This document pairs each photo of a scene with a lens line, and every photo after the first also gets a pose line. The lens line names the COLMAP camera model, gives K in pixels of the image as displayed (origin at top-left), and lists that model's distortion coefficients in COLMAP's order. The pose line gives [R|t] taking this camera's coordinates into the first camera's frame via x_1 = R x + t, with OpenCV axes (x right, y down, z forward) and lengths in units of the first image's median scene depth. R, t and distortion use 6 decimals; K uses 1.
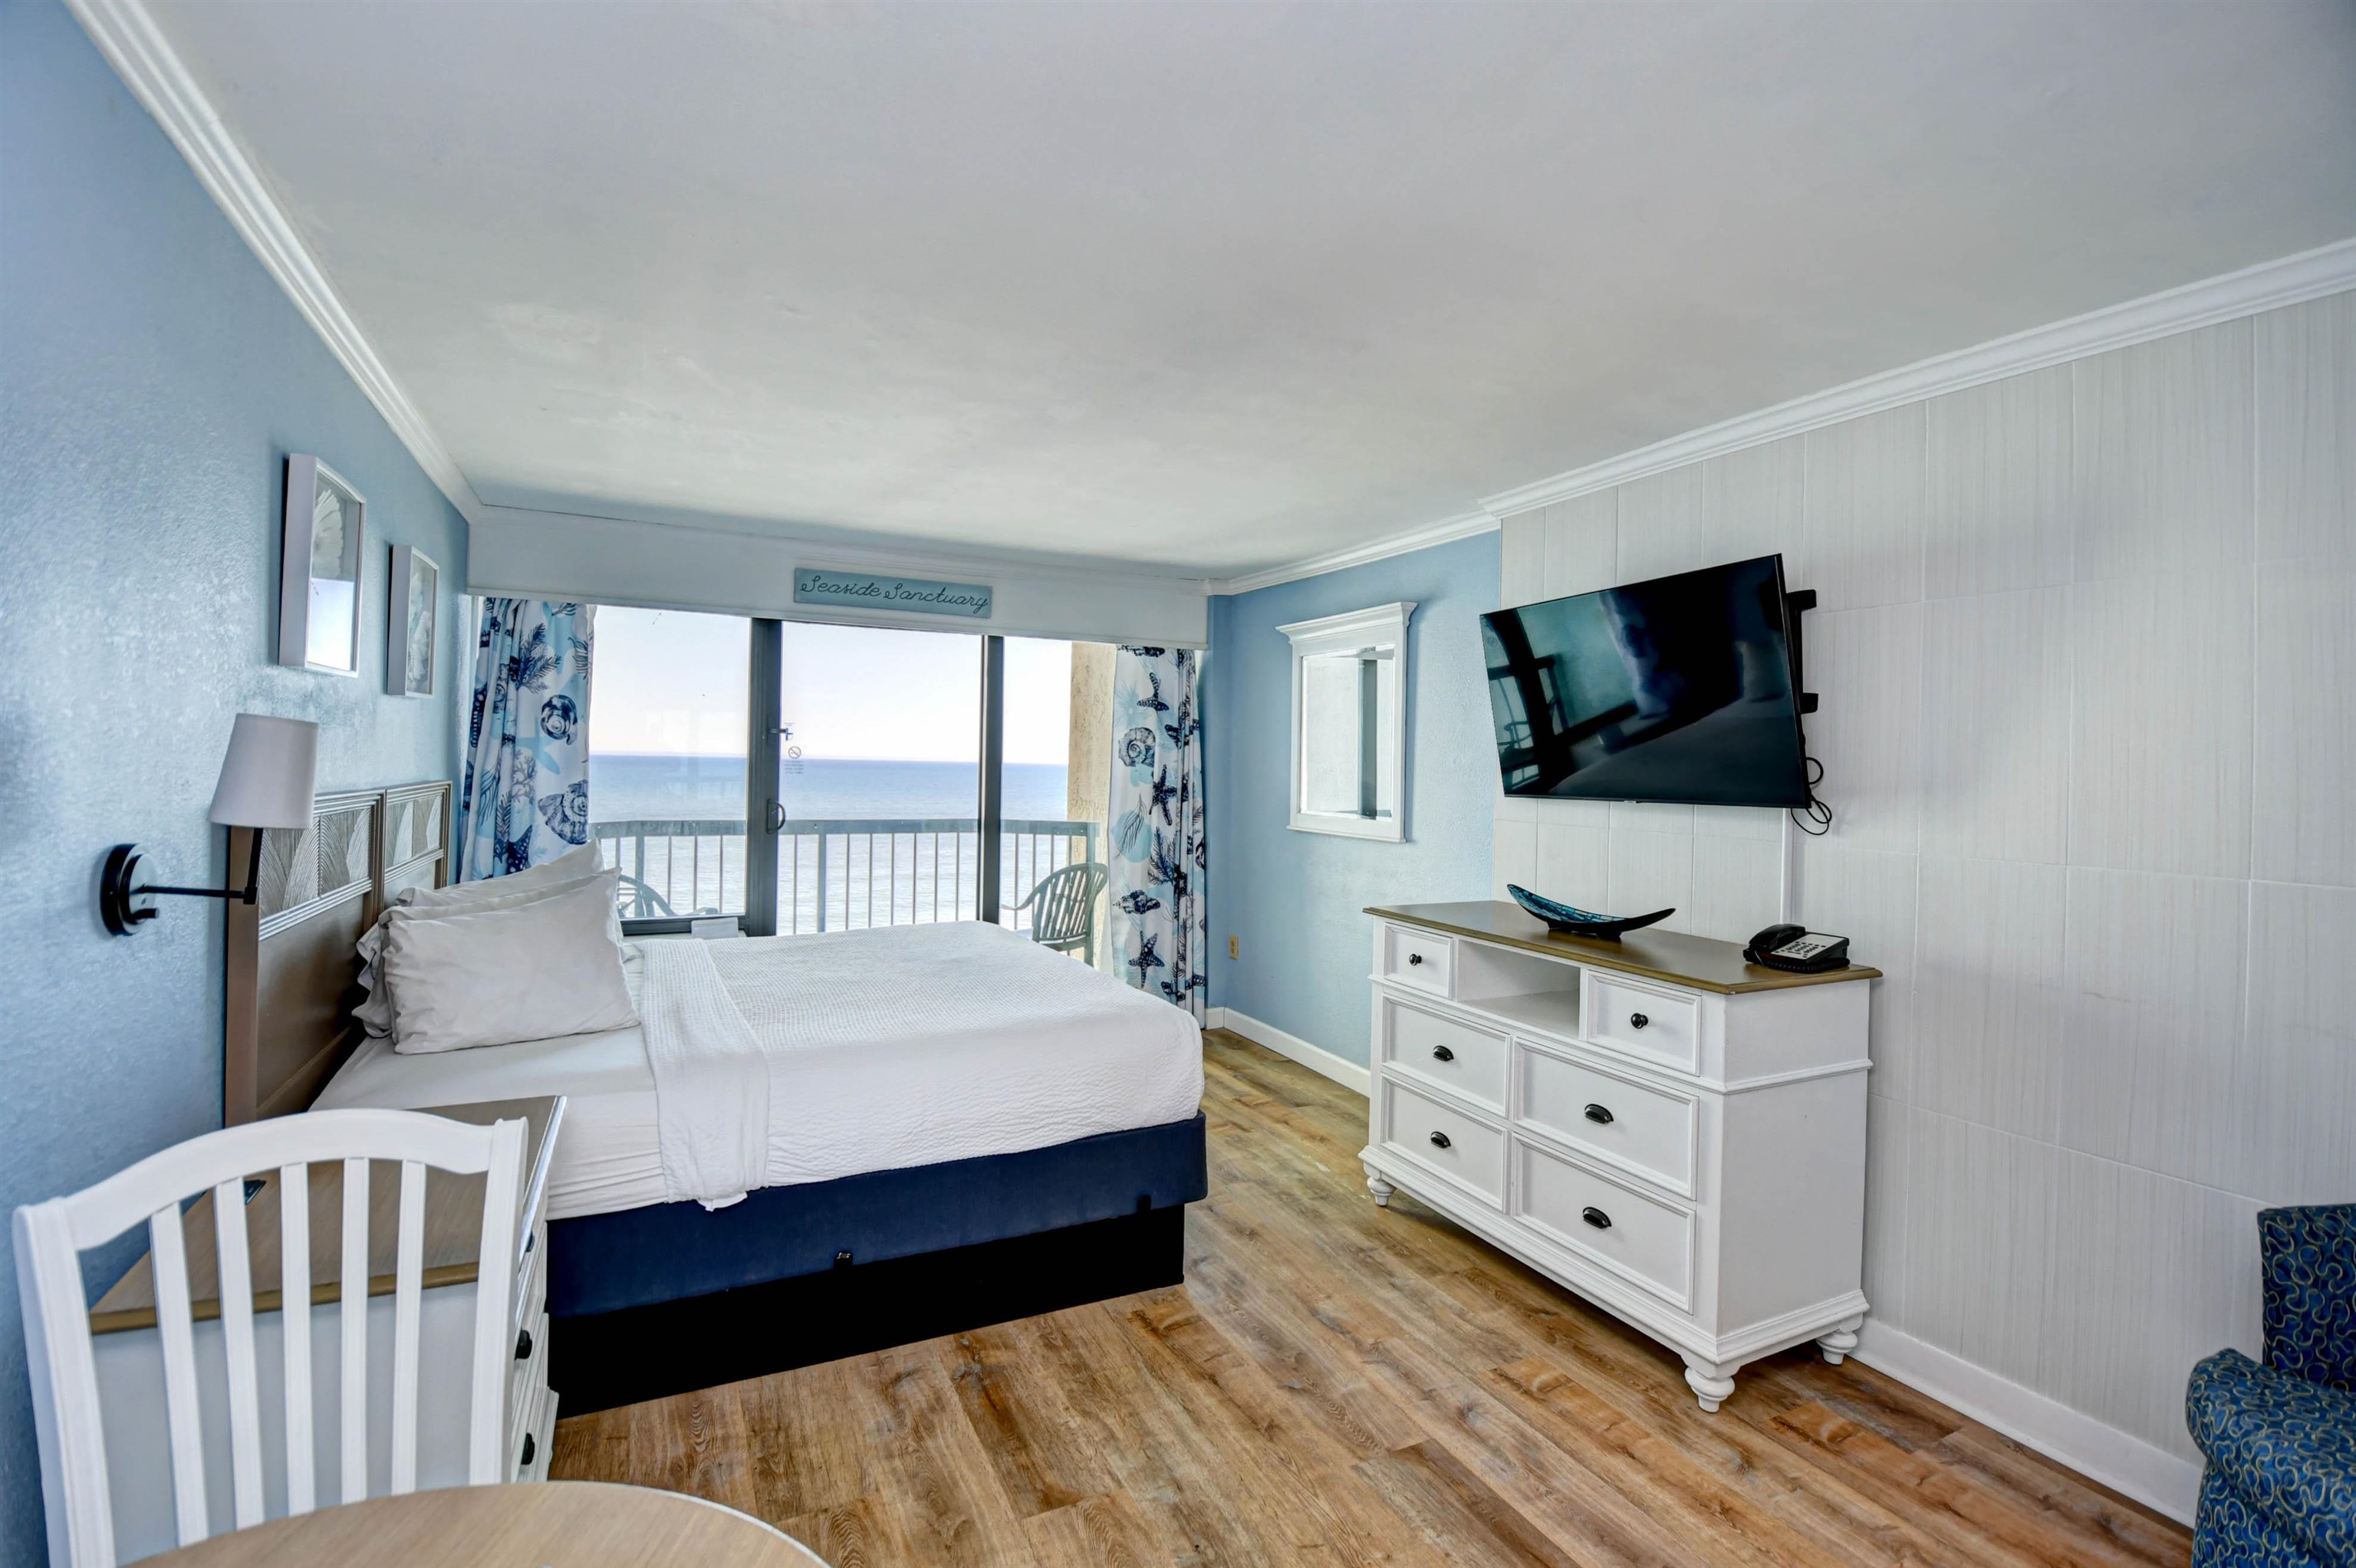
lens RADIAL K [[1046.3, 0, 1165.0], [0, 1046.3, 758.5], [0, 0, 1]] dist [-0.000420, -0.000019]
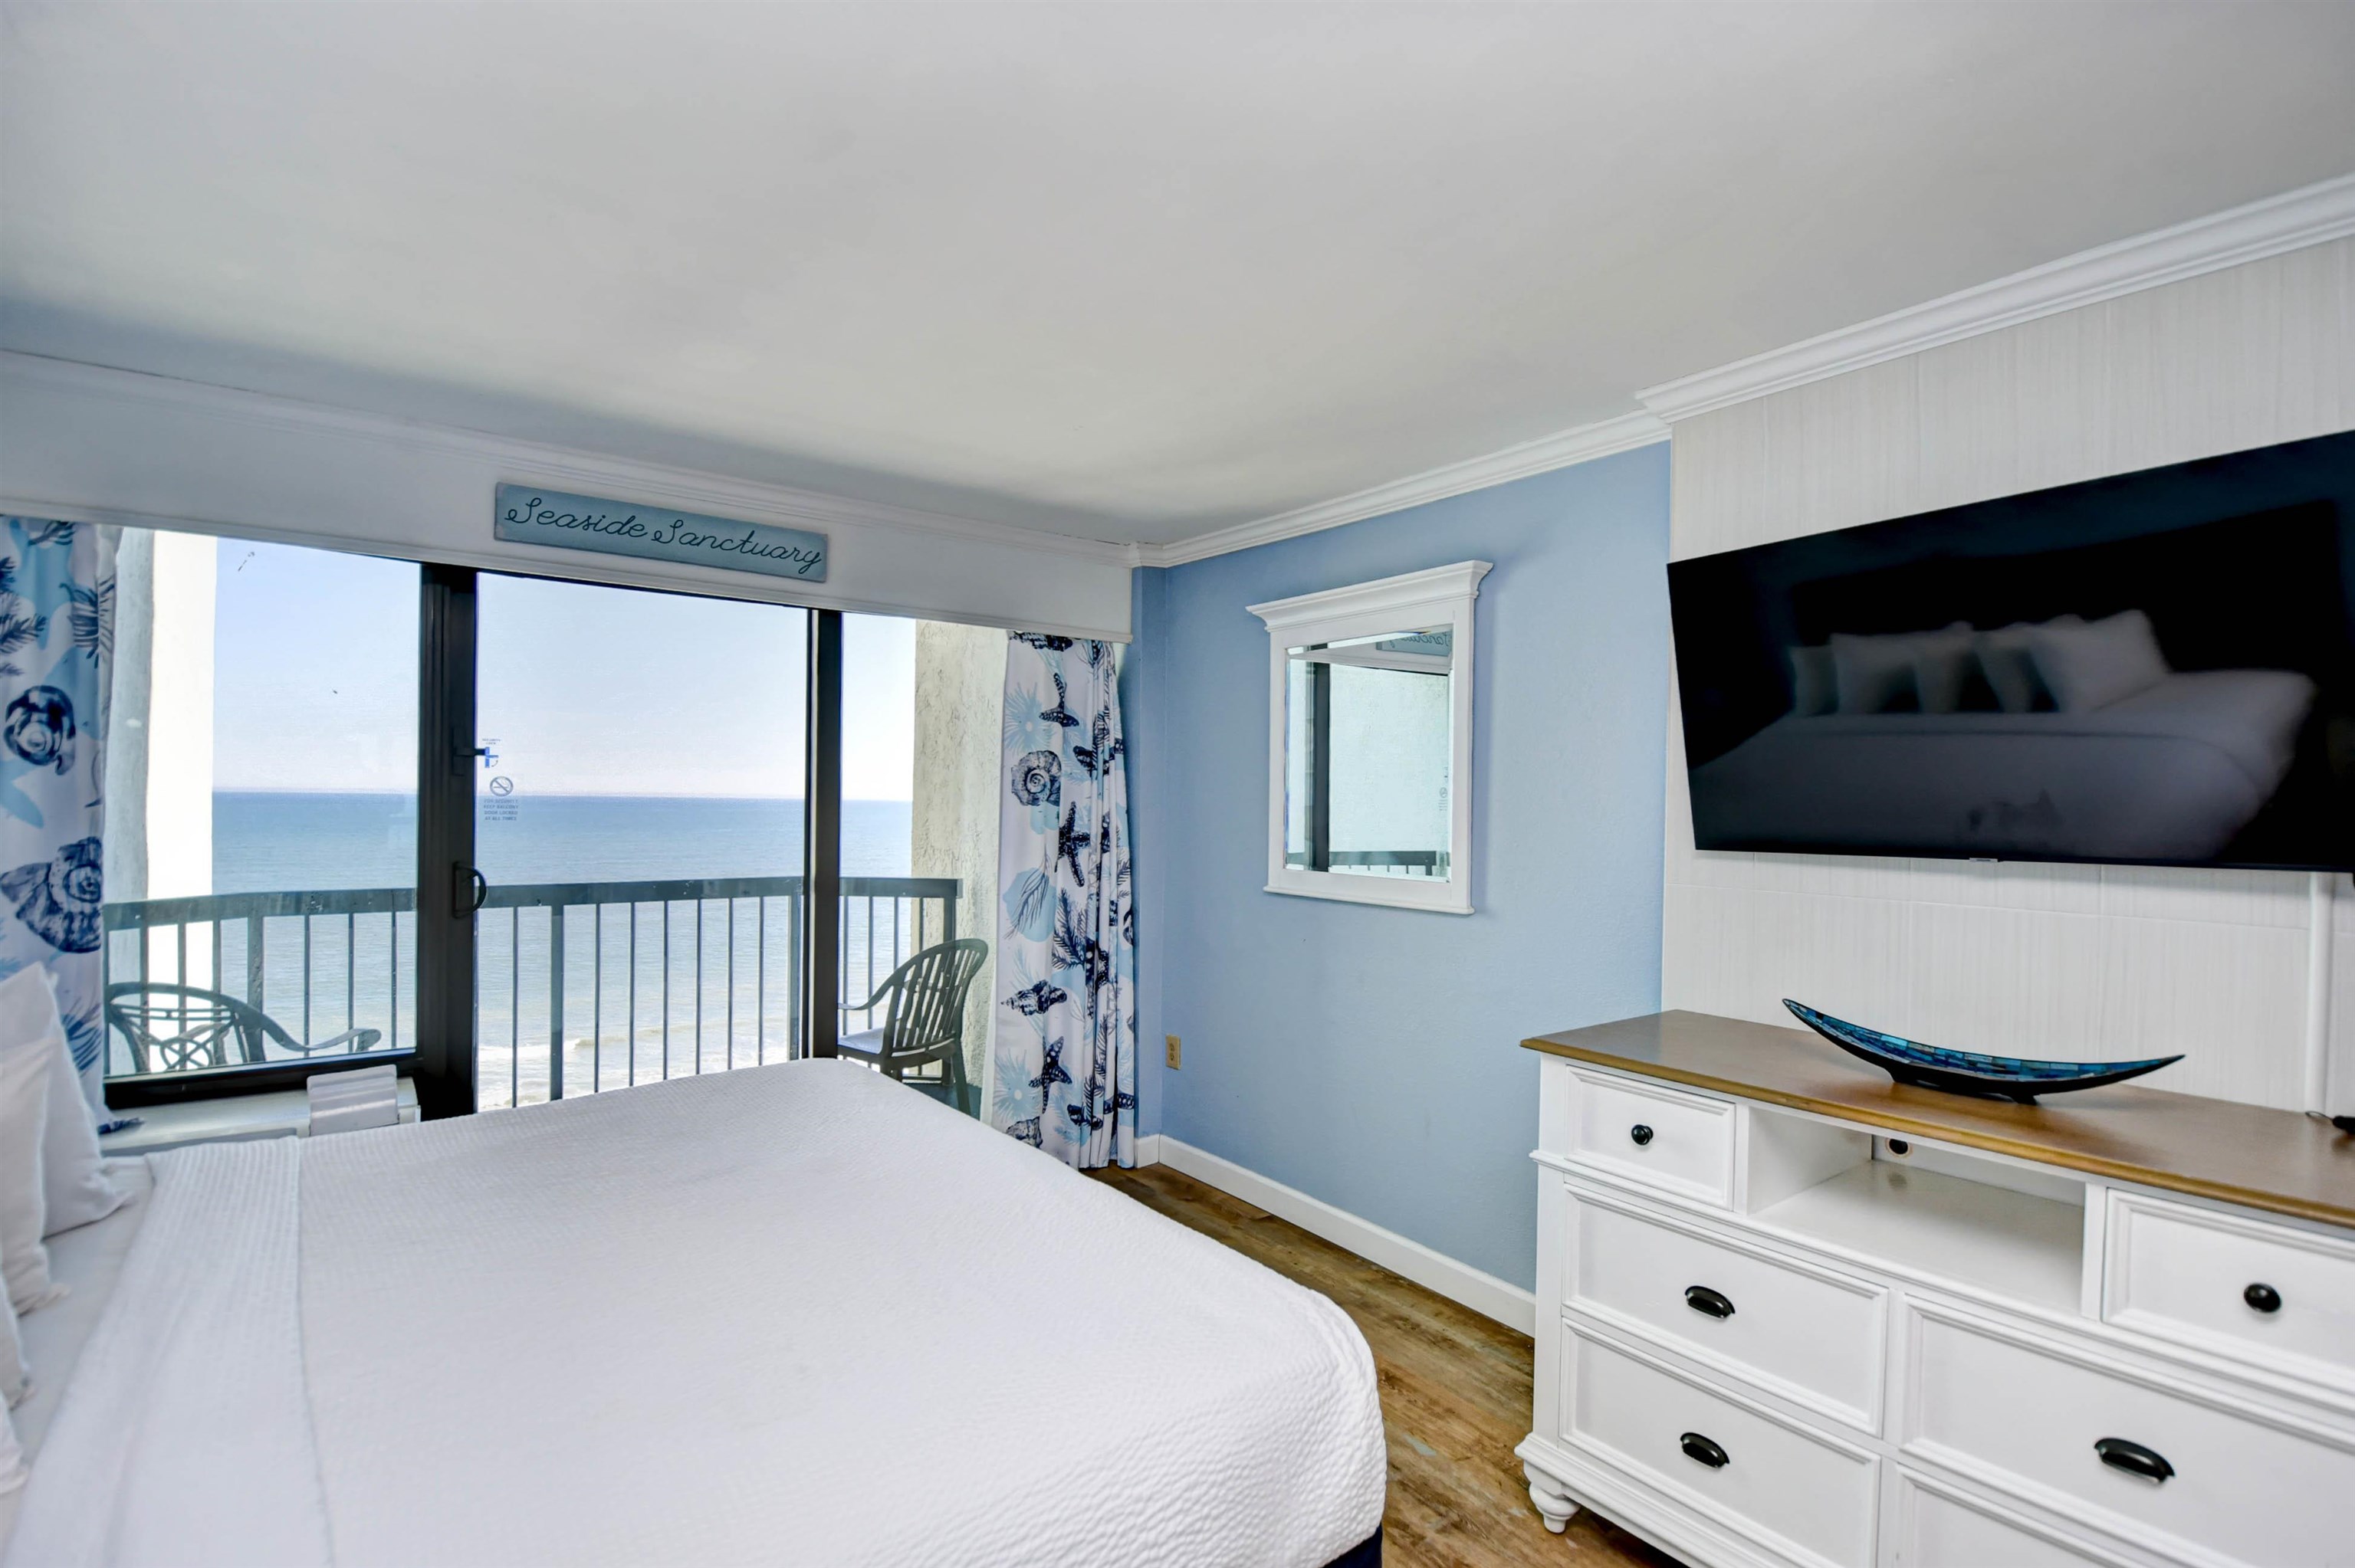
lens RADIAL K [[1075.1, 0, 1170.7], [0, 1075.1, 805.4], [0, 0, 1]] dist [0.002510, -0.018182]
pose [[0.981391, -0.007330, 0.191883, -0.079018], [0.005029, 0.999909, 0.012479, -0.000589], [-0.191957, -0.011282, 0.981339, 0.274010]]
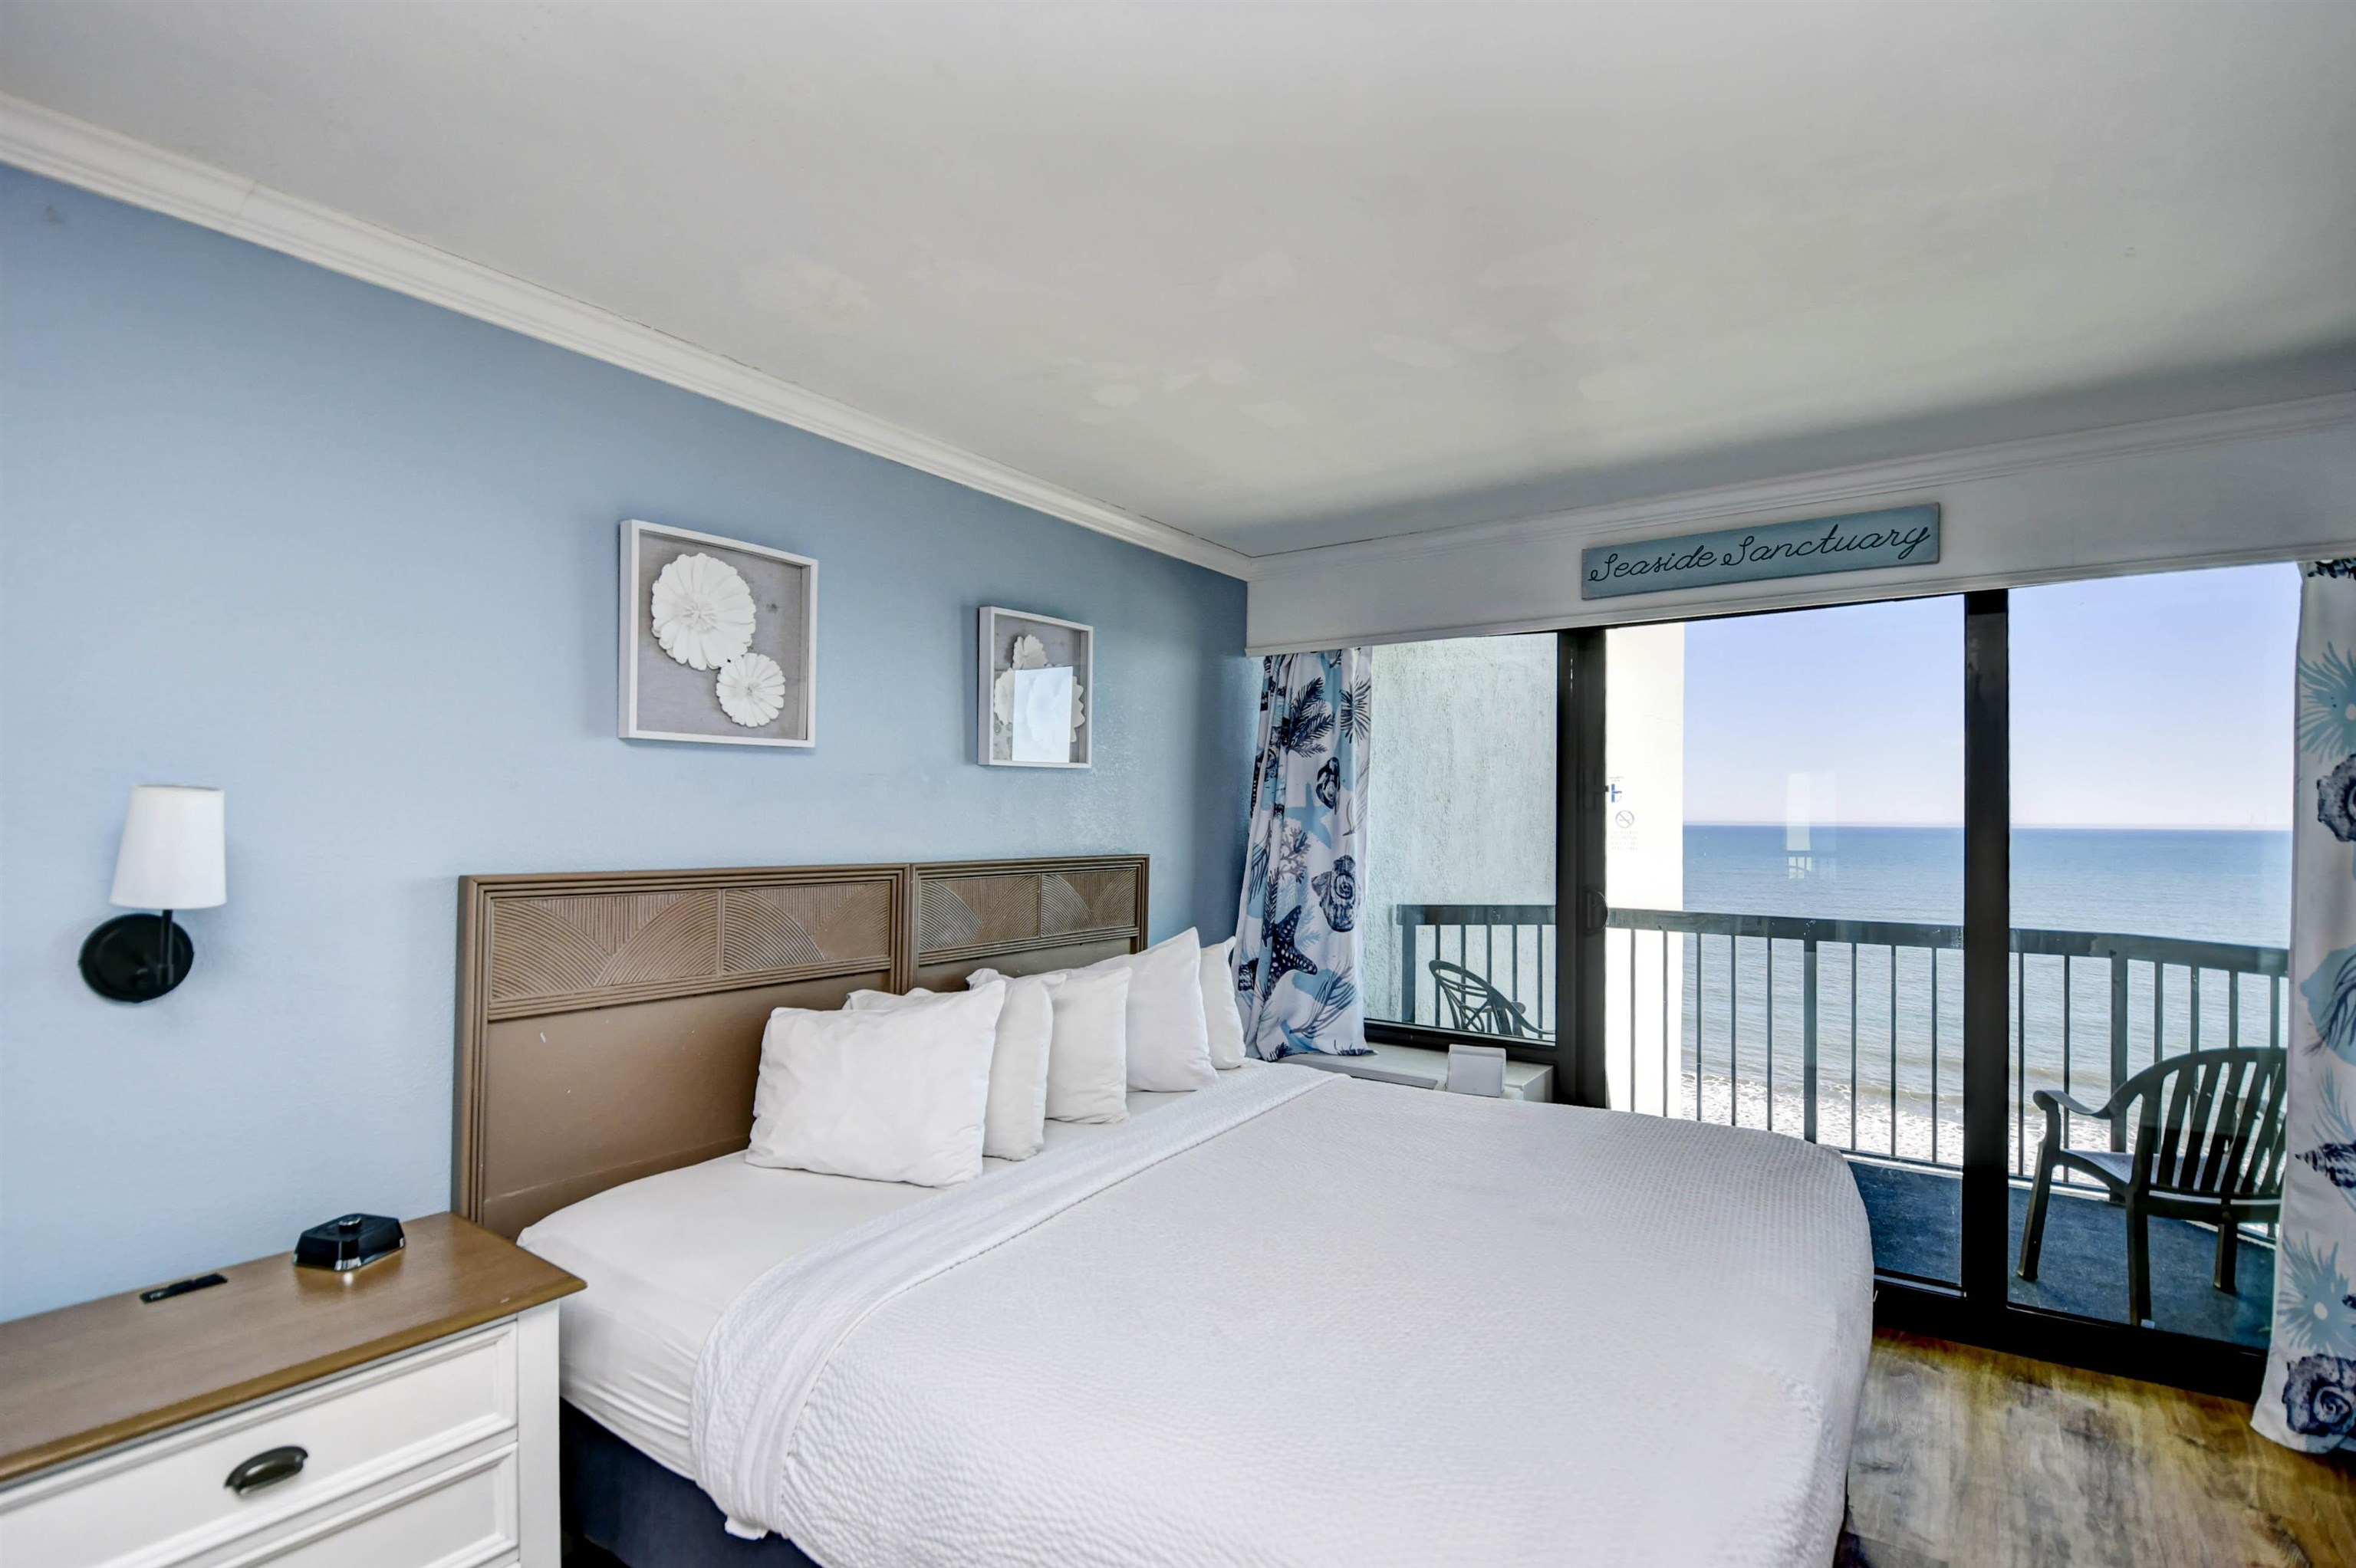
lens RADIAL K [[1075.6, 0, 1171.2], [0, 1075.6, 805.4], [0, 0, 1]] dist [0.002510, -0.018182]
pose [[0.477550, -0.026953, -0.878191, 0.115338], [0.004914, 0.999596, -0.028007, 0.002989], [0.878591, 0.009059, 0.477489, 0.375961]]
